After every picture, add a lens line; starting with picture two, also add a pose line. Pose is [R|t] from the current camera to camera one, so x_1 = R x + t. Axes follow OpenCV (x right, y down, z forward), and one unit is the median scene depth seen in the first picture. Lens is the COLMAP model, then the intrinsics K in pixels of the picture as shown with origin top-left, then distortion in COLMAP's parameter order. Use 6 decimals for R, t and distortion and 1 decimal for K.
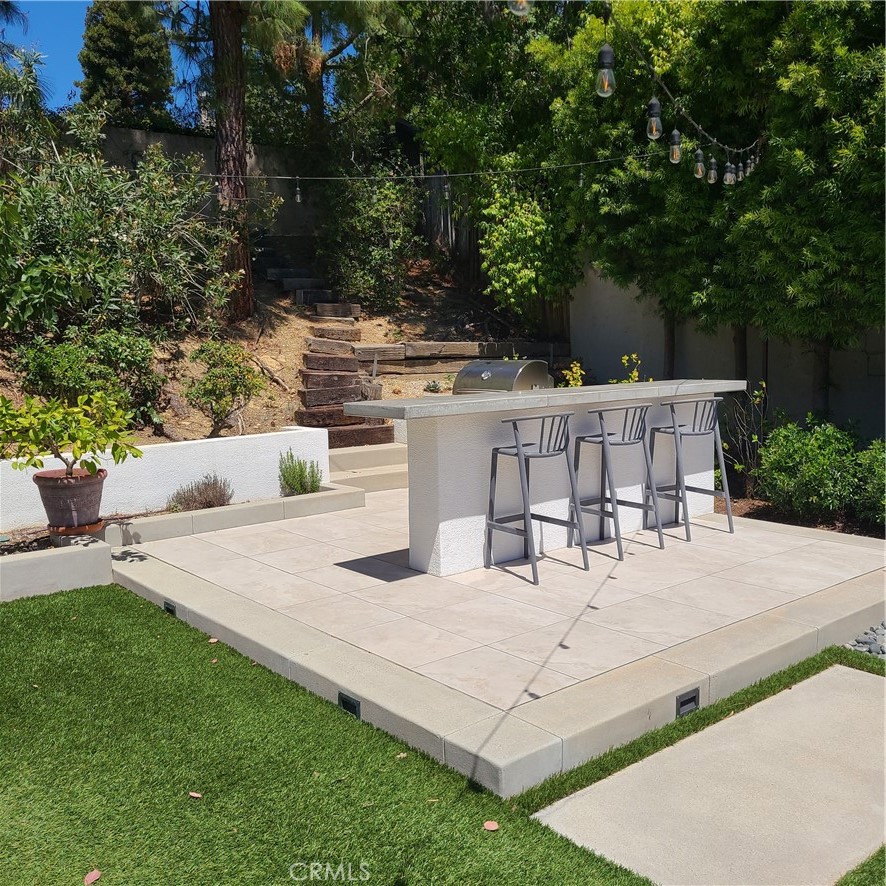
lens RADIAL K [[886.1, 0, 444.4], [0, 886.1, 482.3], [0, 0, 1]] dist [0.010713, -0.016723]
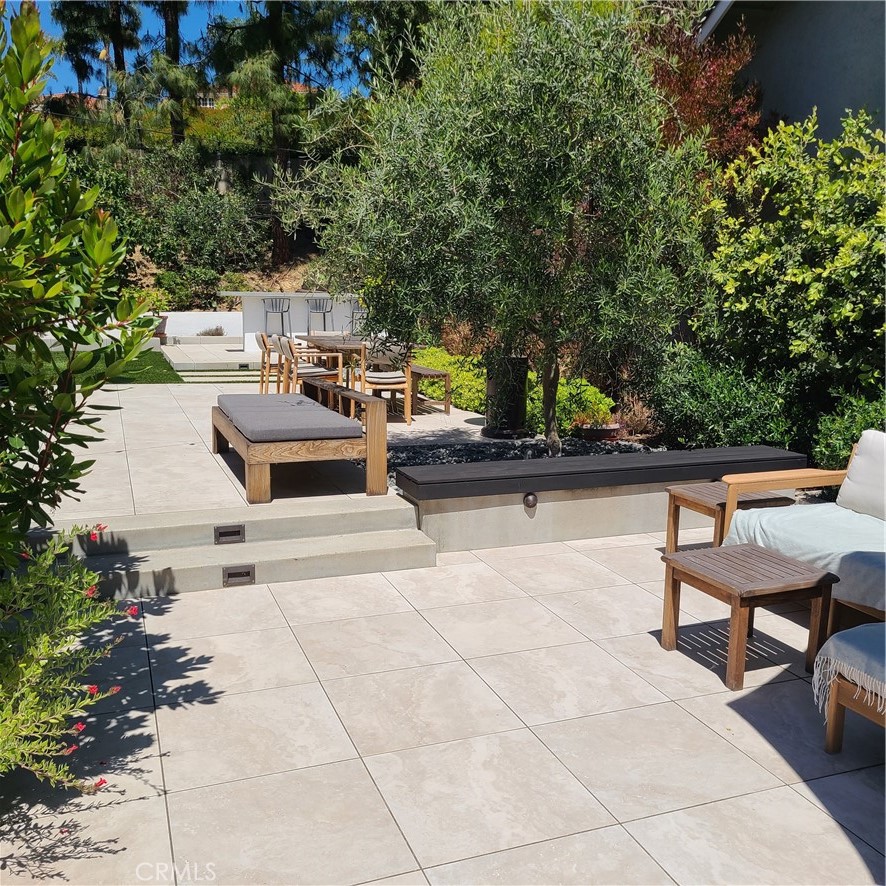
lens RADIAL K [[886.1, 0, 444.4], [0, 886.1, 482.3], [0, 0, 1]] dist [0.010713, -0.016723]
pose [[0.941900, 0.099300, -0.320879, 1.072814], [-0.081306, 0.994296, 0.069034, 0.187165], [0.325903, -0.038934, 0.944601, -1.064920]]
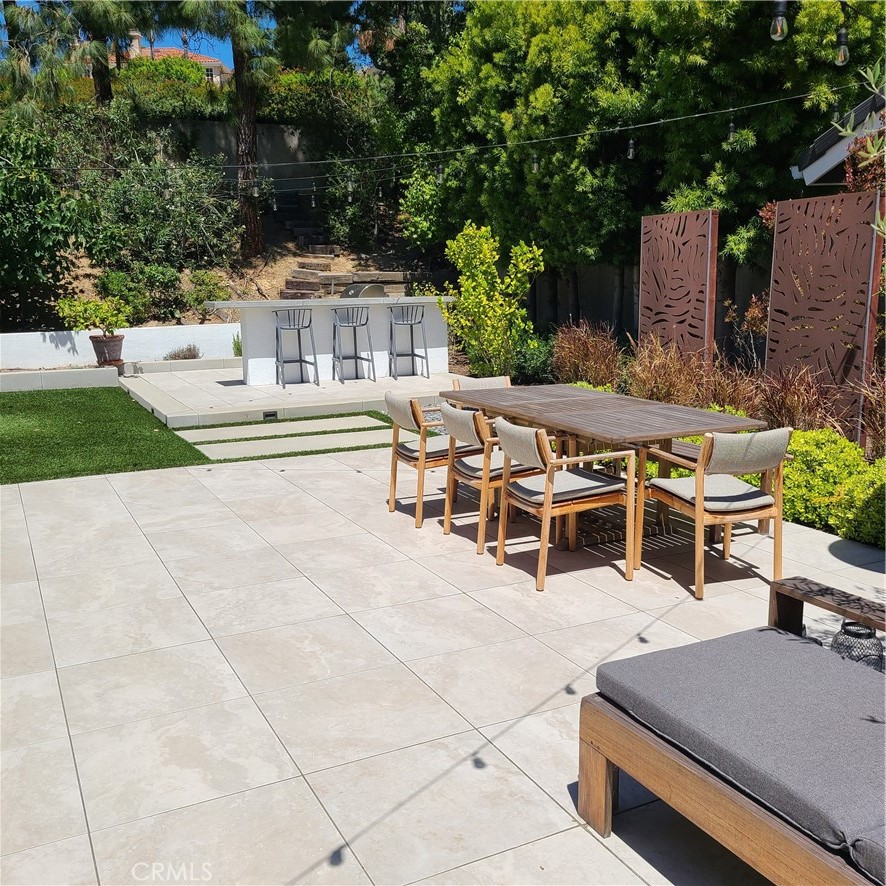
lens RADIAL K [[886.1, 0, 444.4], [0, 886.1, 482.3], [0, 0, 1]] dist [0.010713, -0.016723]
pose [[0.975263, 0.056381, -0.213735, 0.604359], [-0.039708, 0.995881, 0.081514, 0.097342], [0.217450, -0.071011, 0.973485, -0.642539]]
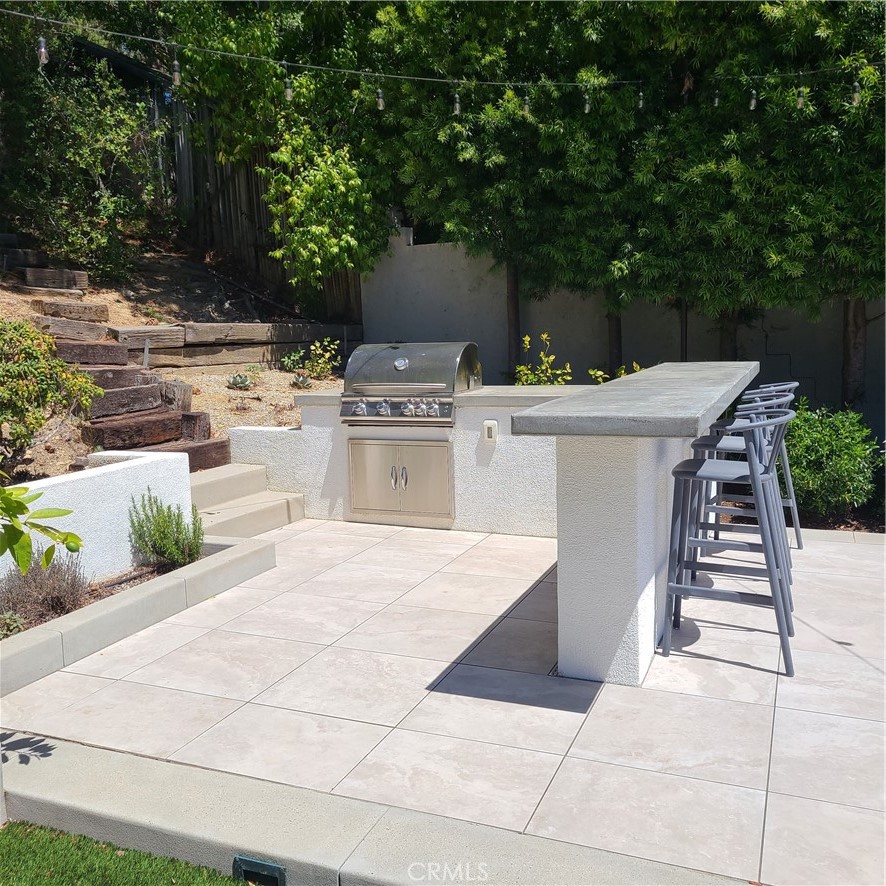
lens RADIAL K [[896.8, 0, 443.0], [0, 896.8, 443.0], [0, 0, 1]] dist [0.045240, -0.009446]
pose [[0.887276, -0.064440, 0.456715, -0.263482], [0.079496, 0.996740, -0.013804, -0.042284], [-0.454337, 0.048555, 0.889506, 0.323218]]
